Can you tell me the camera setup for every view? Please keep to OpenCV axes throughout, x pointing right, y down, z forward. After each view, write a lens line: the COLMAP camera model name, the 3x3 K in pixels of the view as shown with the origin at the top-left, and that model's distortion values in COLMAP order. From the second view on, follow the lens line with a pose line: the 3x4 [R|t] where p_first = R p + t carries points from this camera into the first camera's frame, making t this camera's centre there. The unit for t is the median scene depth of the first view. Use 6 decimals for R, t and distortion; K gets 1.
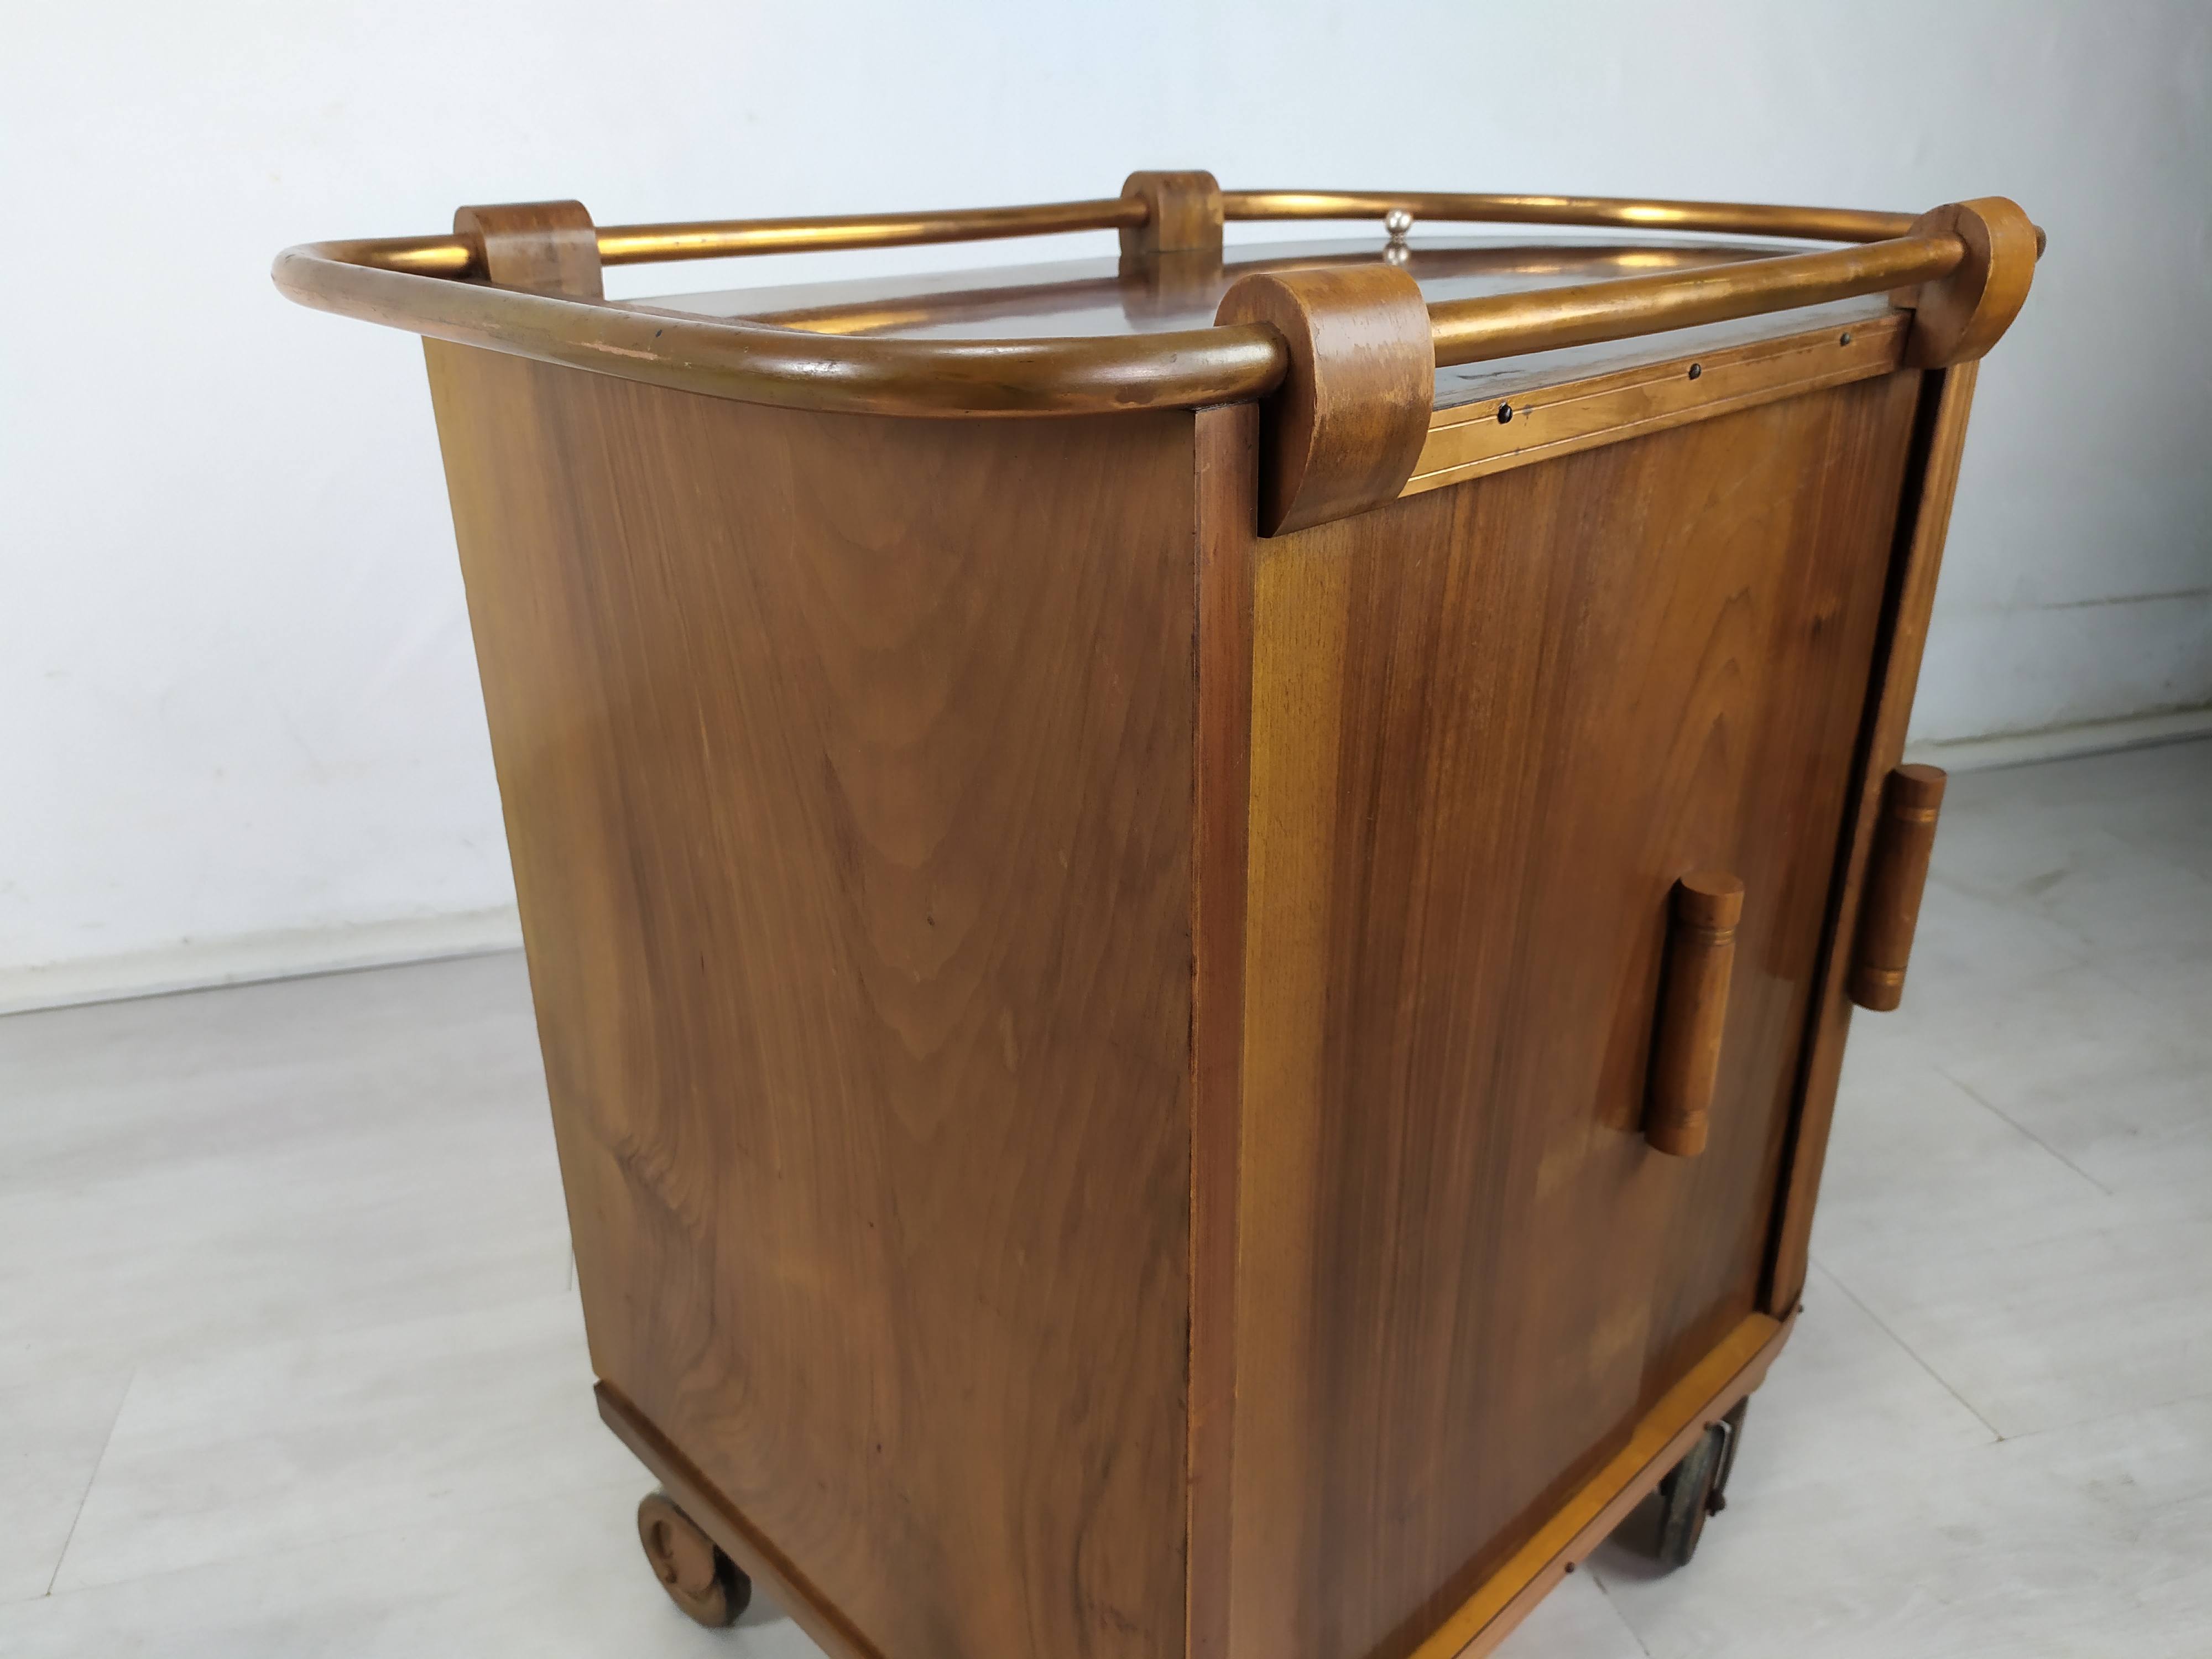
lens RADIAL K [[1684.3, 0, 1099.0], [0, 1684.3, 828.2], [0, 0, 1]] dist [0.022196, -0.001530]
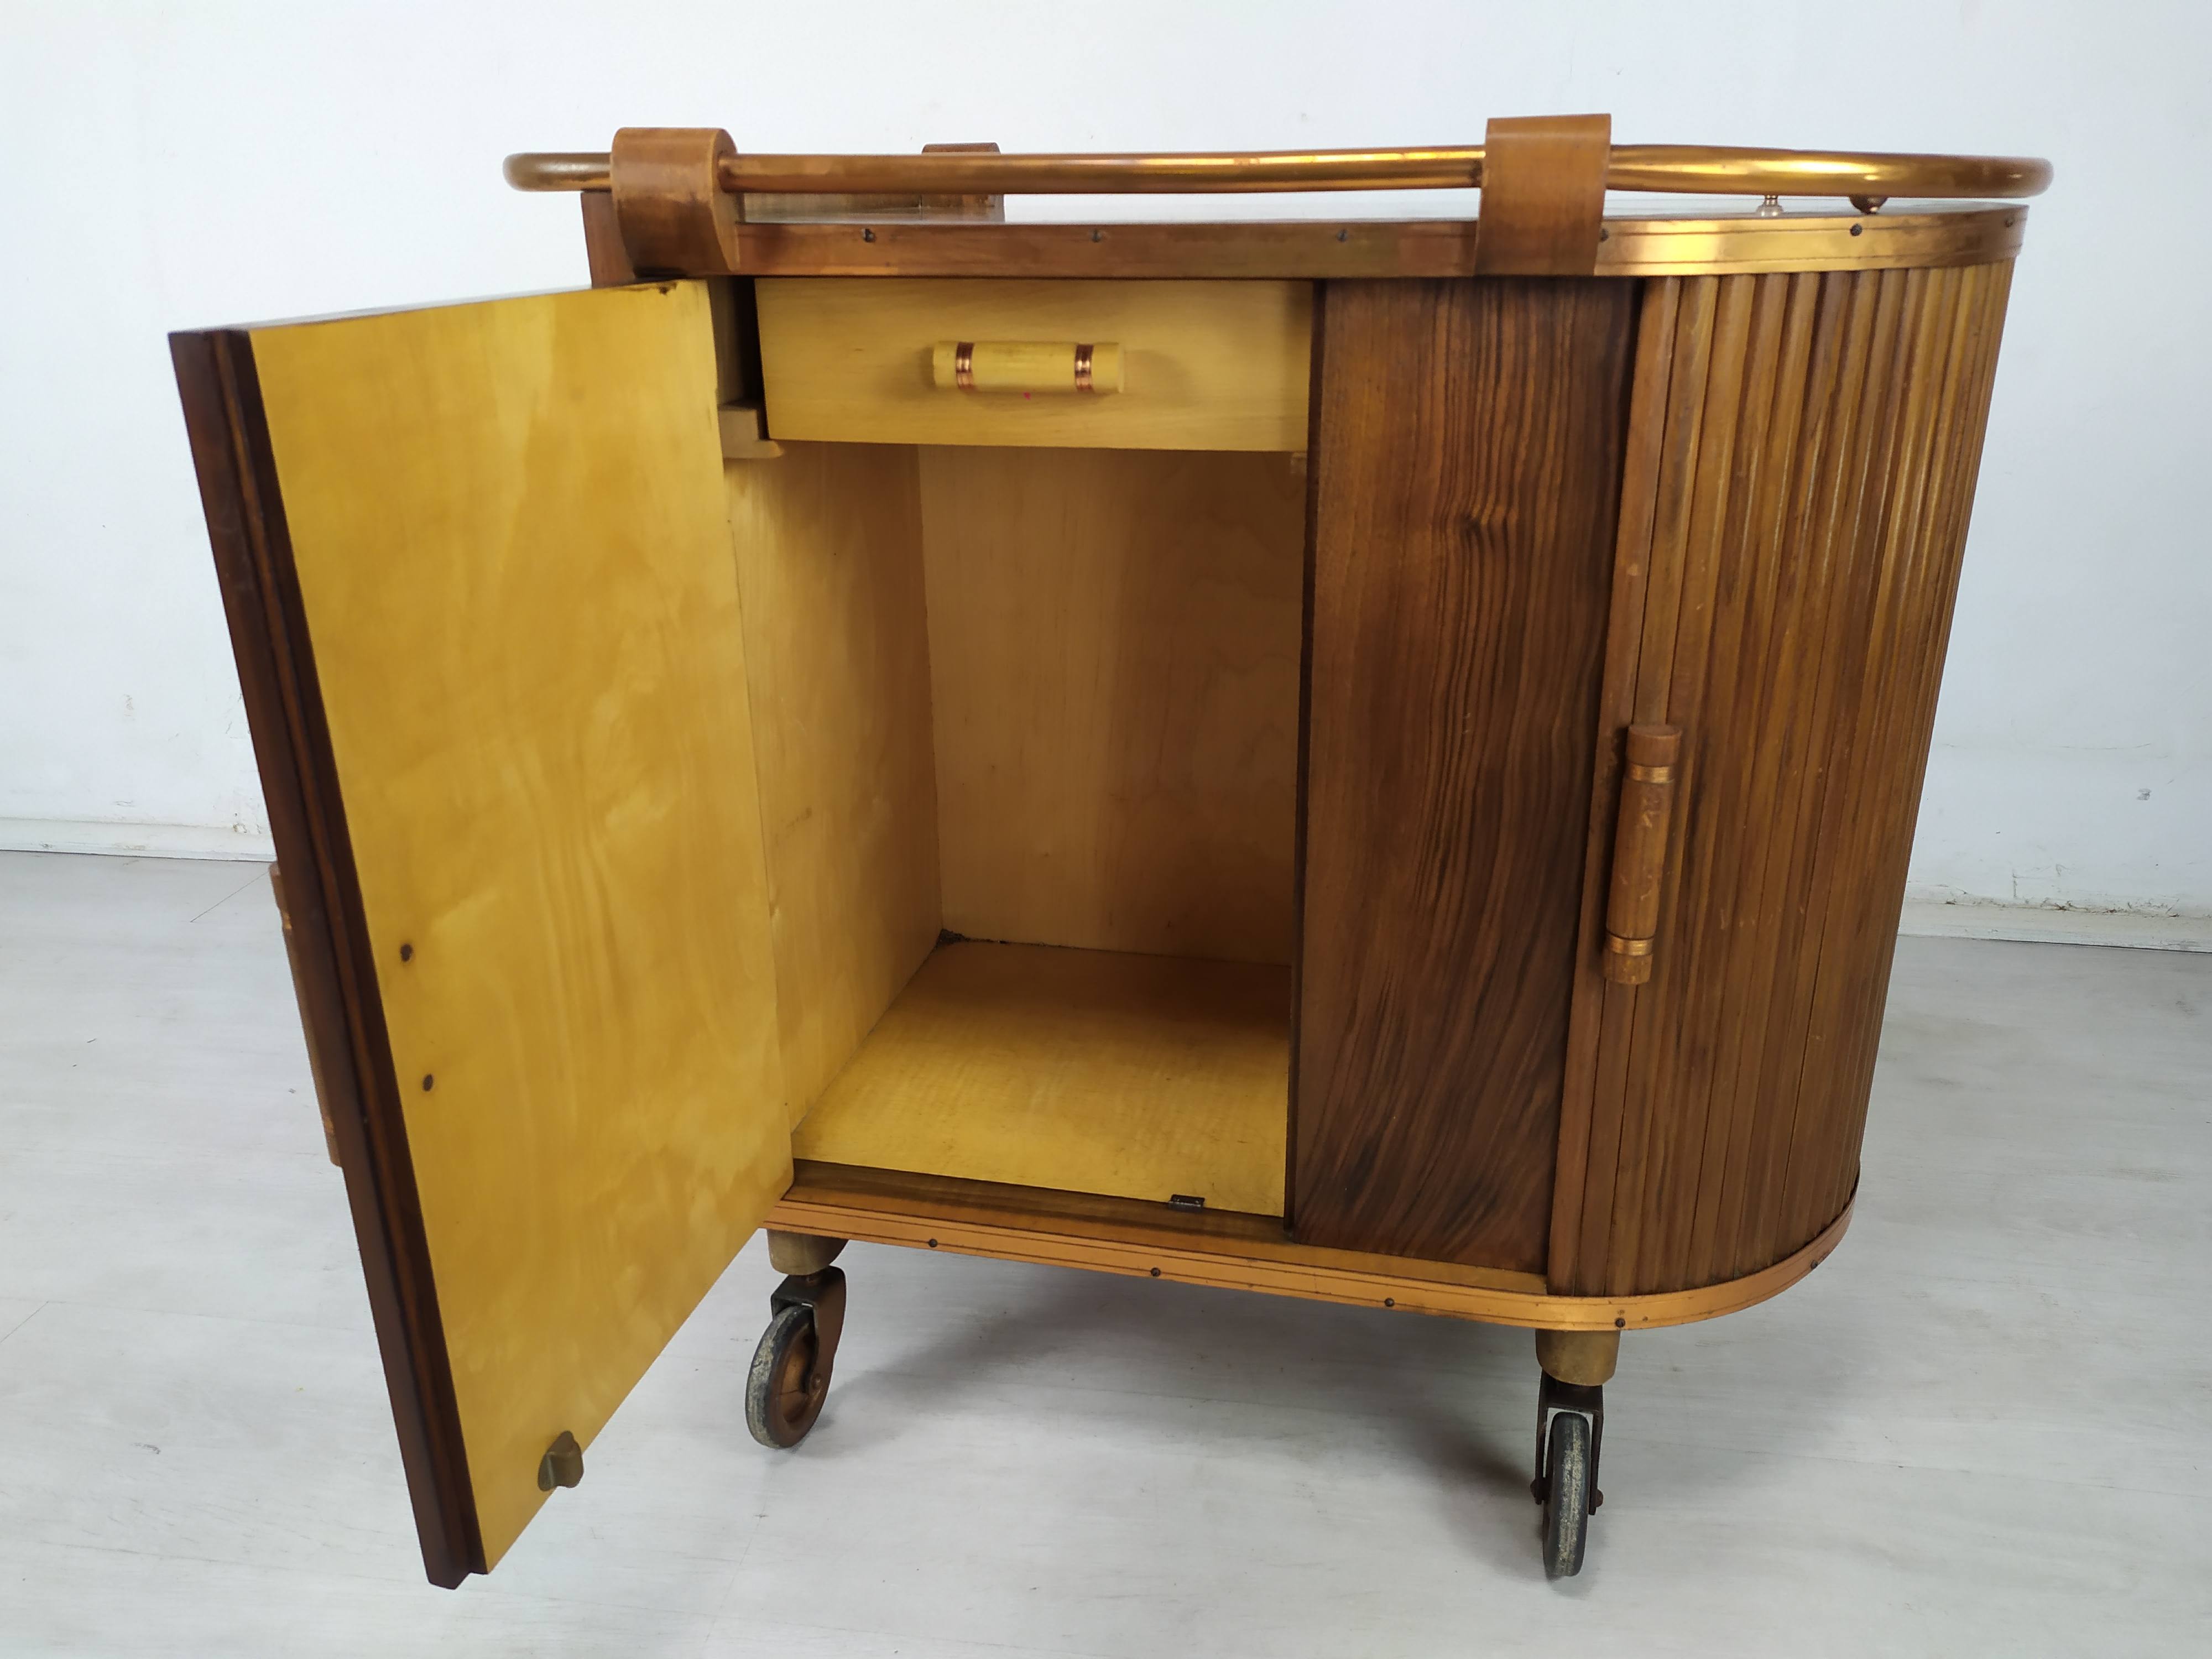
lens RADIAL K [[1646.5, 0, 1120.4], [0, 1646.5, 831.9], [0, 0, 1]] dist [0.029068, -0.004651]
pose [[0.550112, 0.302336, -0.778441, 1.477605], [-0.331446, 0.934644, 0.128775, 0.000277], [0.766499, 0.187170, 0.614367, 0.275499]]
